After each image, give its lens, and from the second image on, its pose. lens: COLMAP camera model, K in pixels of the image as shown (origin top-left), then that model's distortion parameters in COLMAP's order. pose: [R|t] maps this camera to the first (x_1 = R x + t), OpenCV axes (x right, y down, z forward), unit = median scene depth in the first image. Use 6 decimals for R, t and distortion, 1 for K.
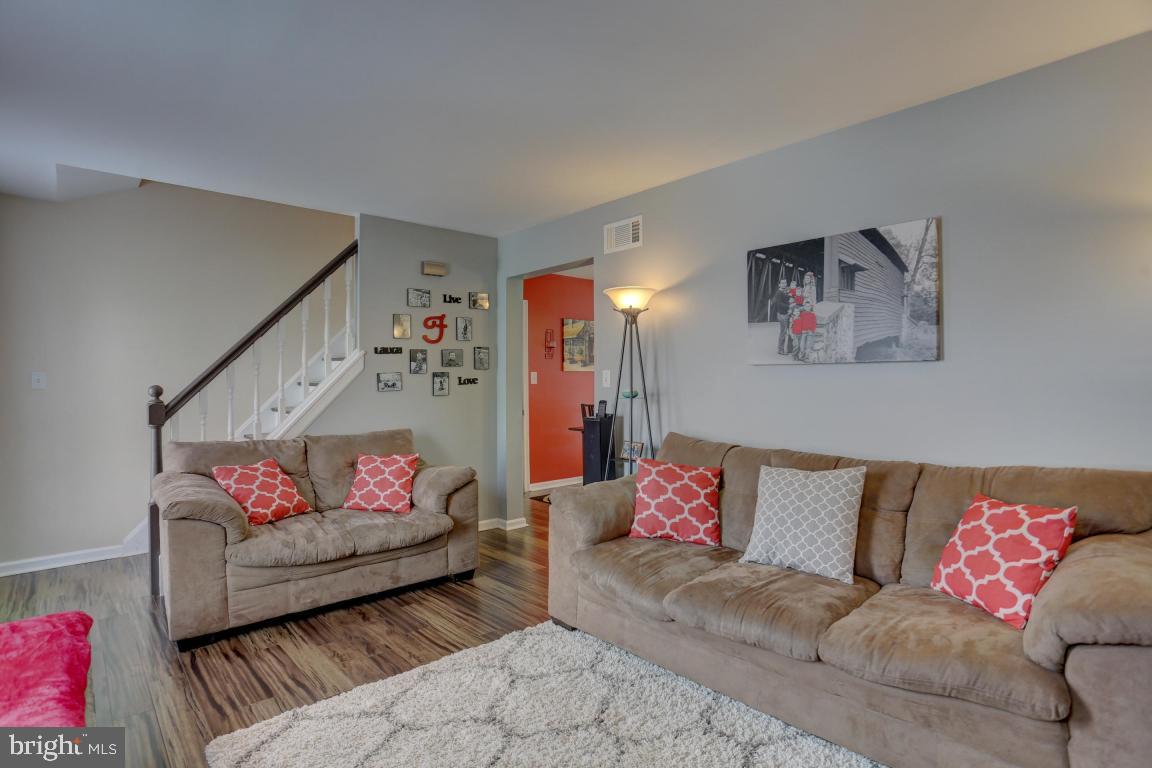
lens RADIAL K [[589.5, 0, 582.8], [0, 589.5, 387.7], [0, 0, 1]] dist [-0.038992, 0.000808]
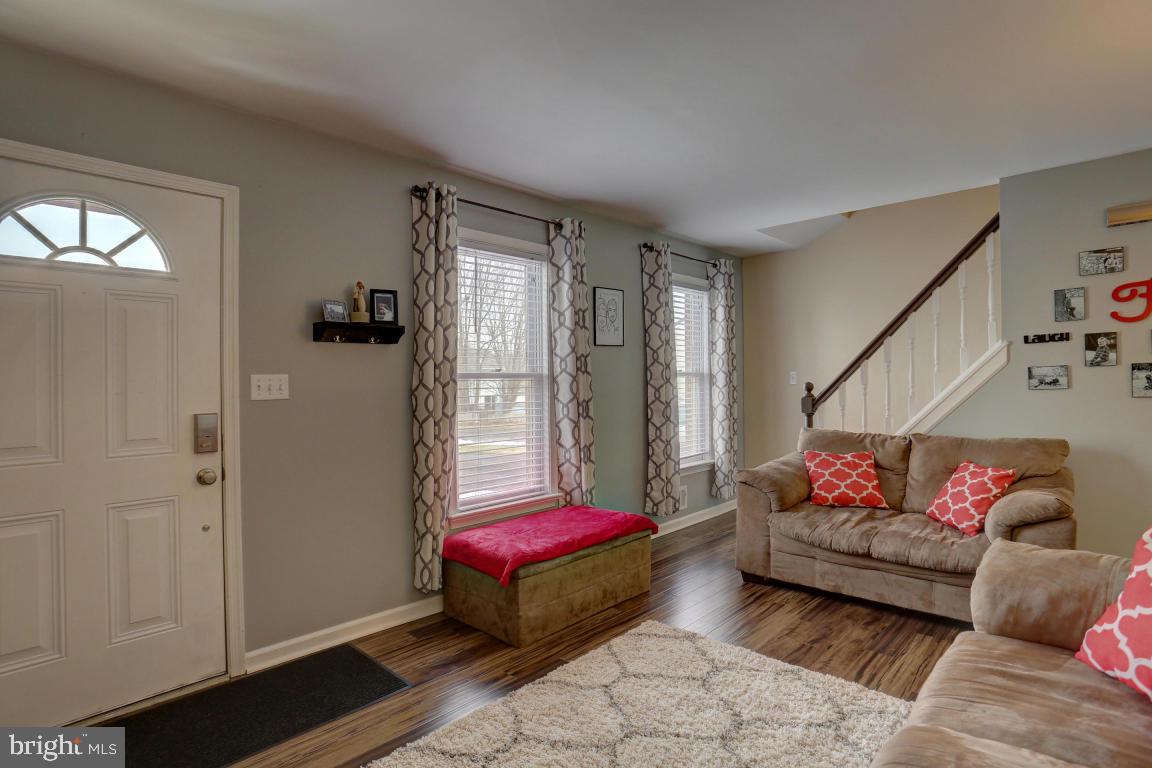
lens RADIAL K [[589.5, 0, 582.8], [0, 589.5, 387.7], [0, 0, 1]] dist [-0.038992, 0.000808]
pose [[0.071989, 0.012153, -0.997331, 0.515459], [0.001457, 0.999923, 0.012290, -0.009175], [0.997404, -0.002338, 0.071966, 0.422993]]
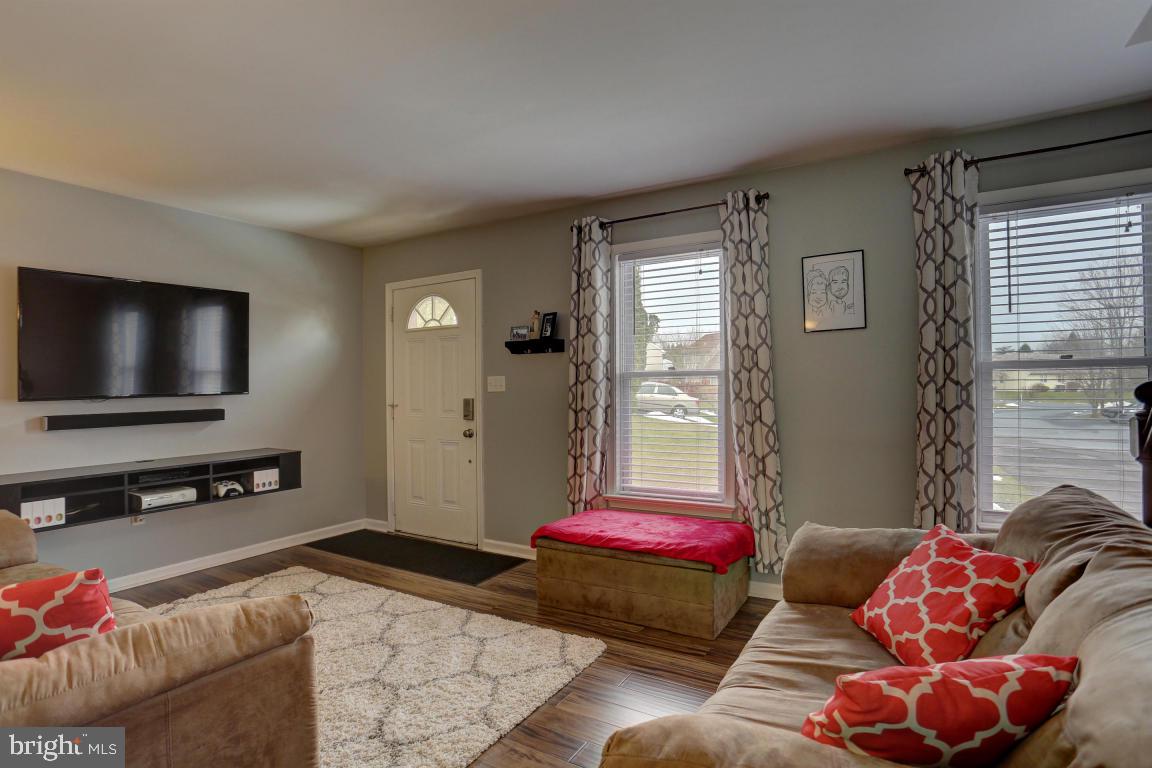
lens RADIAL K [[579.8, 0, 577.8], [0, 579.8, 370.8], [0, 0, 1]] dist [-0.039283, 0.000682]
pose [[-0.957864, 0.013197, -0.286920, -0.120883], [0.017233, 0.999785, -0.011547, -0.012829], [0.286706, -0.016005, -0.957885, 1.383112]]
